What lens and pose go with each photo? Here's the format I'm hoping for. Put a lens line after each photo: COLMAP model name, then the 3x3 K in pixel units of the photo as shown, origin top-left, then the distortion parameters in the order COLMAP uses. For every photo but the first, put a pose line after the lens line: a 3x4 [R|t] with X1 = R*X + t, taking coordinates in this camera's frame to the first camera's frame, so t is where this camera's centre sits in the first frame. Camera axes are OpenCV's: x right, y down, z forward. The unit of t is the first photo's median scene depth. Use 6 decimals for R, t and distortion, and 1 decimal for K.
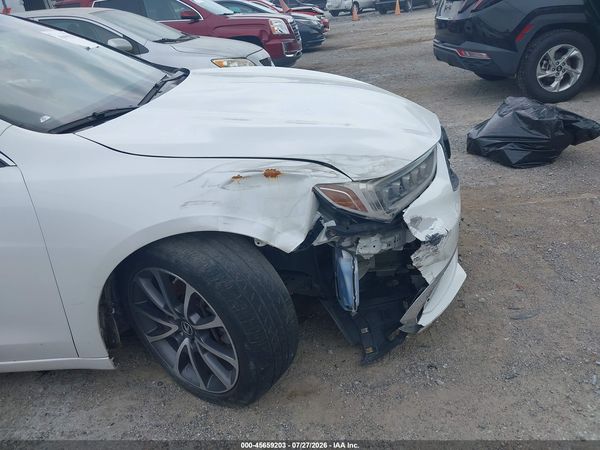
lens RADIAL K [[473.7, 0, 297.3], [0, 473.7, 225.7], [0, 0, 1]] dist [-0.001543, 0.003417]
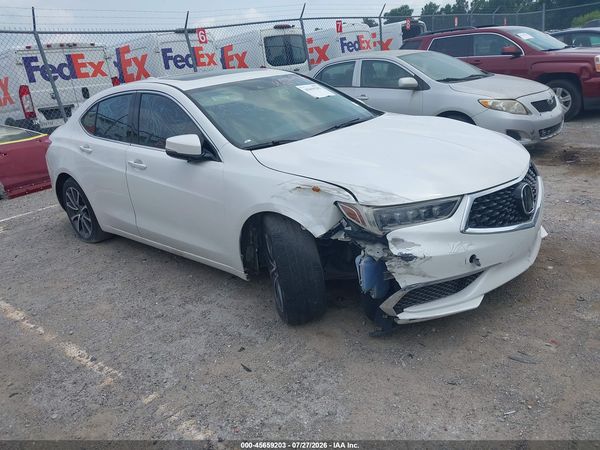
lens RADIAL K [[473.7, 0, 297.3], [0, 473.7, 225.7], [0, 0, 1]] dist [-0.001543, 0.003417]
pose [[0.738649, 0.235288, -0.631694, 0.842814], [-0.256772, 0.964666, 0.059063, -0.056138], [0.623271, 0.118574, 0.772964, -0.290517]]
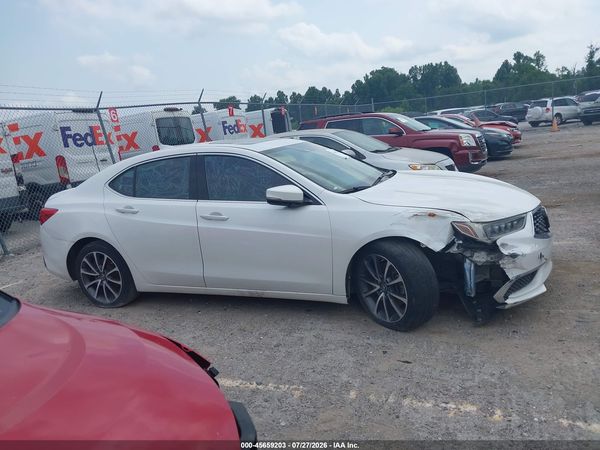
lens RADIAL K [[473.7, 0, 297.3], [0, 473.7, 225.7], [0, 0, 1]] dist [-0.001543, 0.003417]
pose [[0.922127, 0.078792, -0.378778, 0.178258], [-0.154510, 0.972577, -0.173838, 0.360985], [0.354694, 0.218826, 0.909014, -1.062151]]
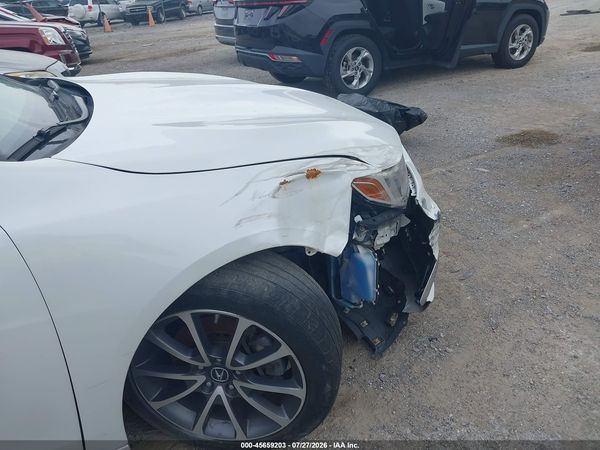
lens RADIAL K [[478.8, 0, 295.5], [0, 478.8, 223.9], [0, 0, 1]] dist [-0.001210, -0.010028]
pose [[0.882095, -0.178486, 0.435948, -0.421492], [0.191194, 0.981438, 0.014960, -0.029766], [-0.430526, 0.070155, 0.899848, 0.160206]]
